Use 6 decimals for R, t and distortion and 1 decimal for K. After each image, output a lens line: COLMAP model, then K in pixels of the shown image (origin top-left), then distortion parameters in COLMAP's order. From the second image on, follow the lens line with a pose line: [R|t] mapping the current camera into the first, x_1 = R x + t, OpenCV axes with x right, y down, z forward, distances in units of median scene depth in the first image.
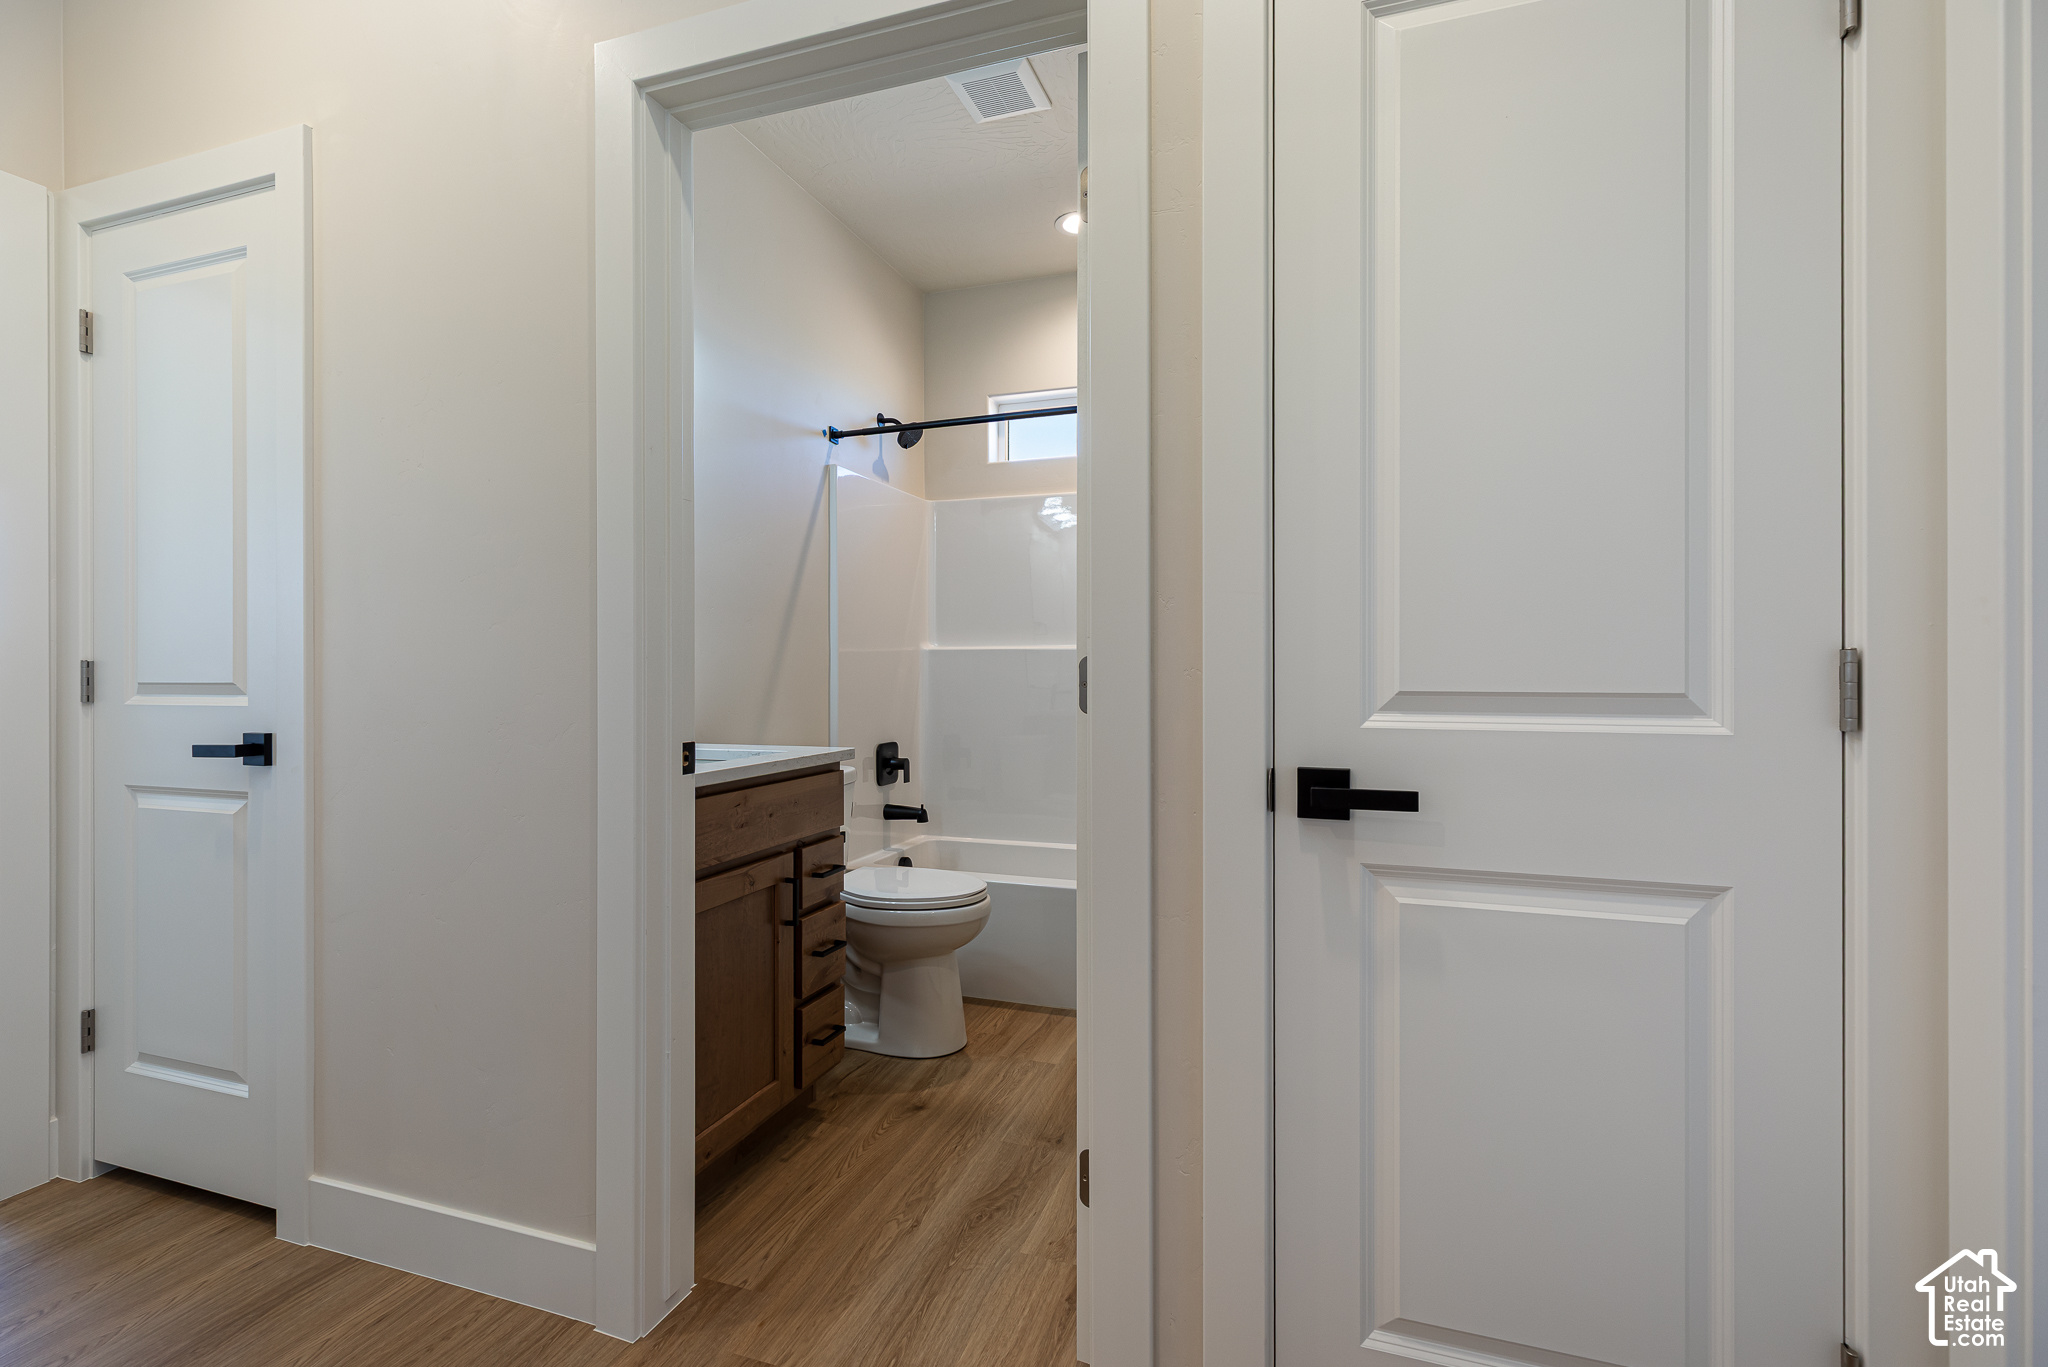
lens RADIAL K [[918.6, 0, 1028.5], [0, 918.6, 672.5], [0, 0, 1]] dist [0.000469, -0.000213]
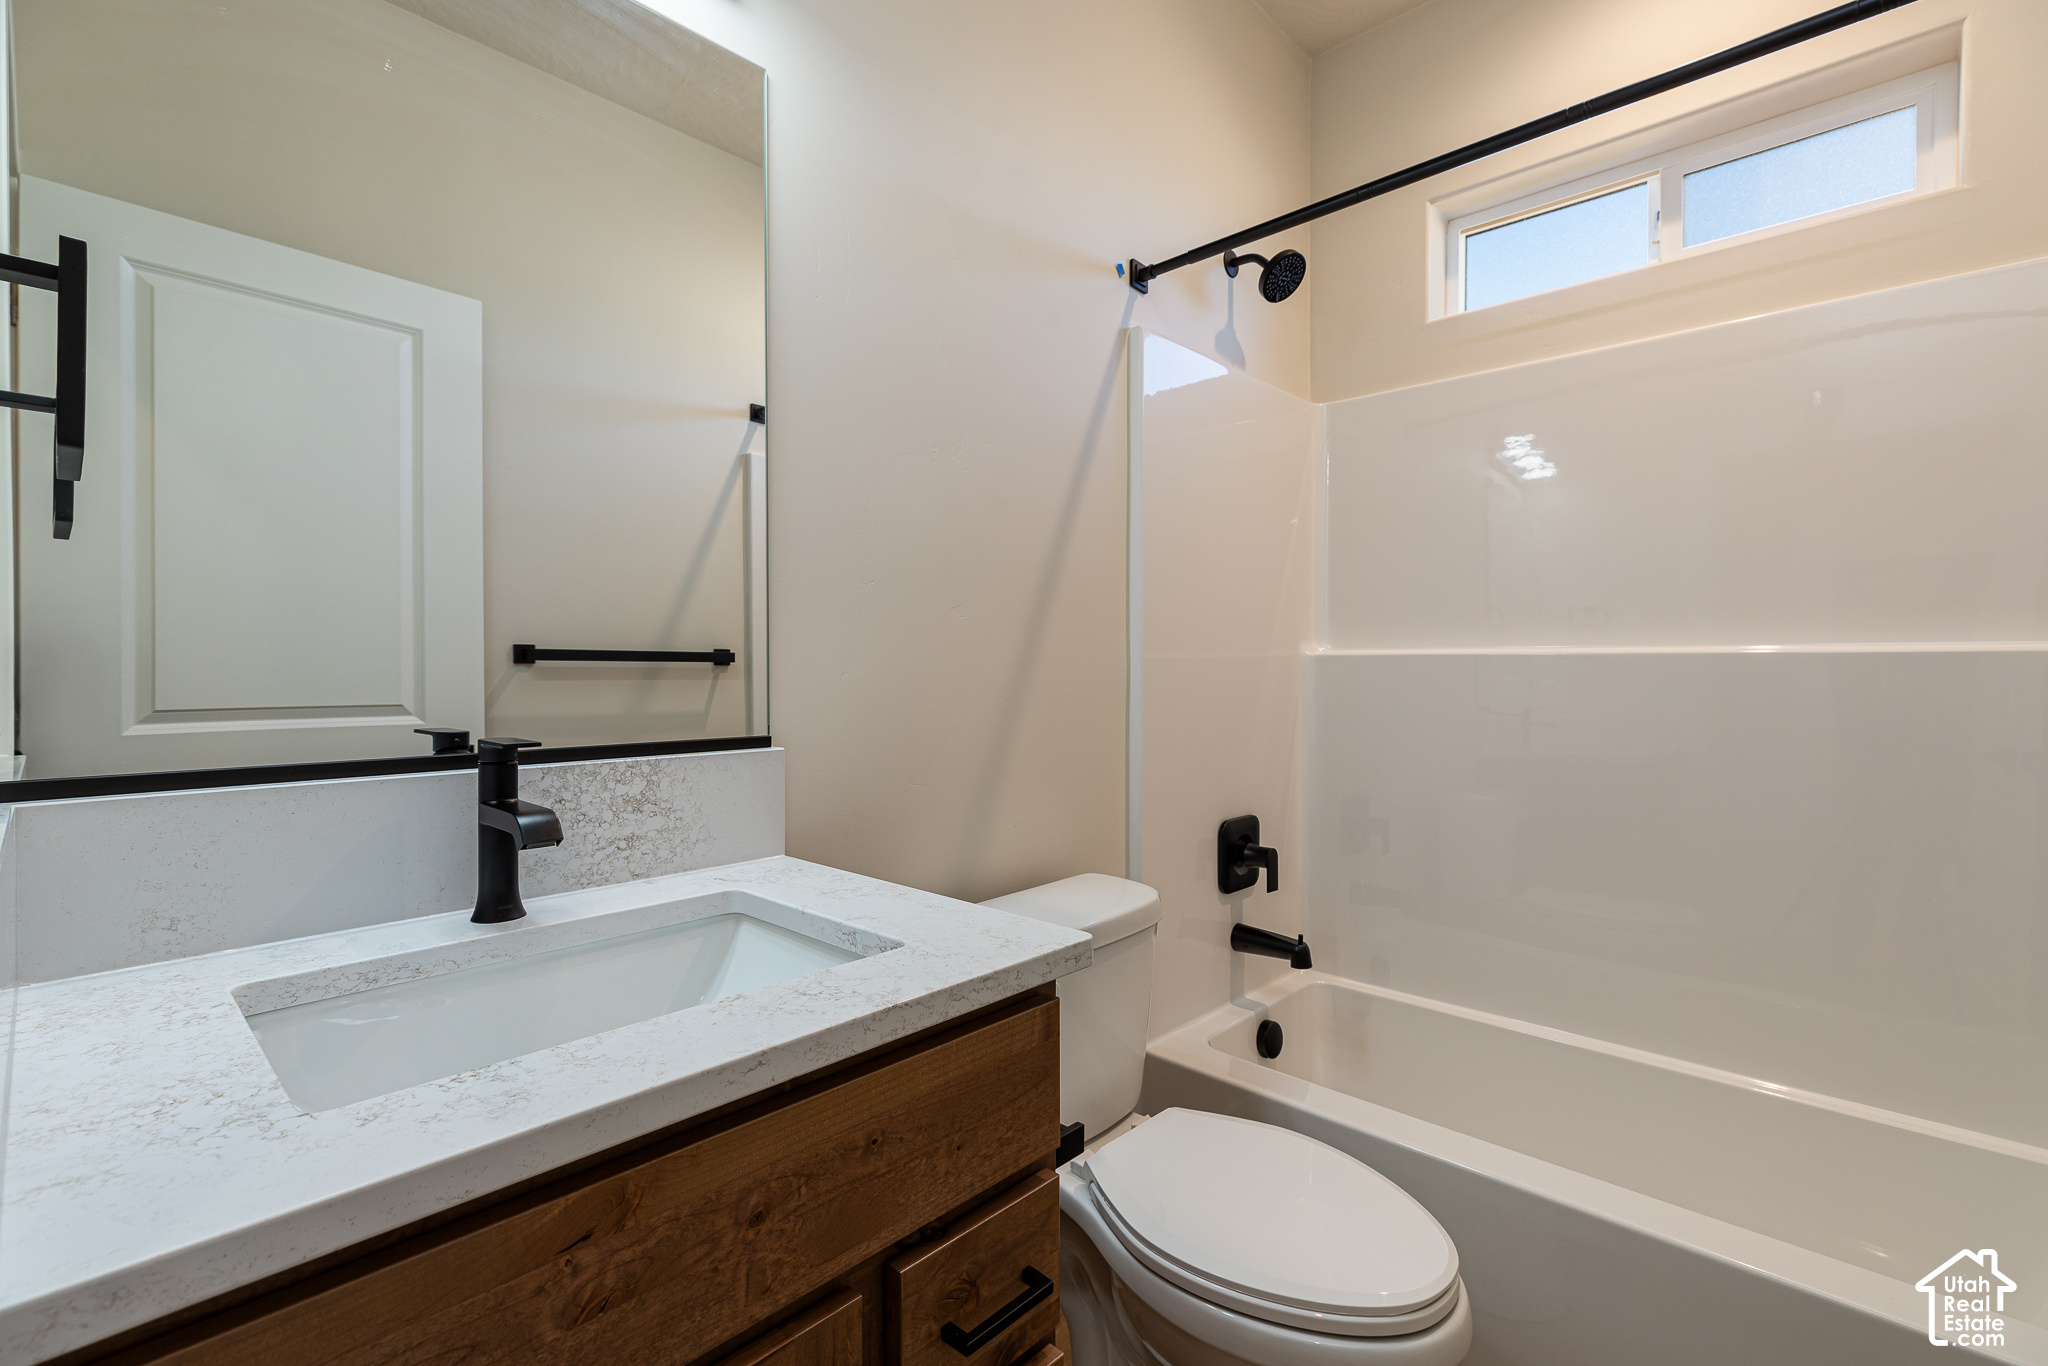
lens RADIAL K [[918.6, 0, 1028.5], [0, 918.6, 672.0], [0, 0, 1]] dist [0.000469, -0.000213]
pose [[0.913570, 0.004611, -0.406656, -0.040583], [-0.003434, 0.999988, 0.003625, -0.016665], [0.406667, -0.001916, 0.913574, 0.422716]]
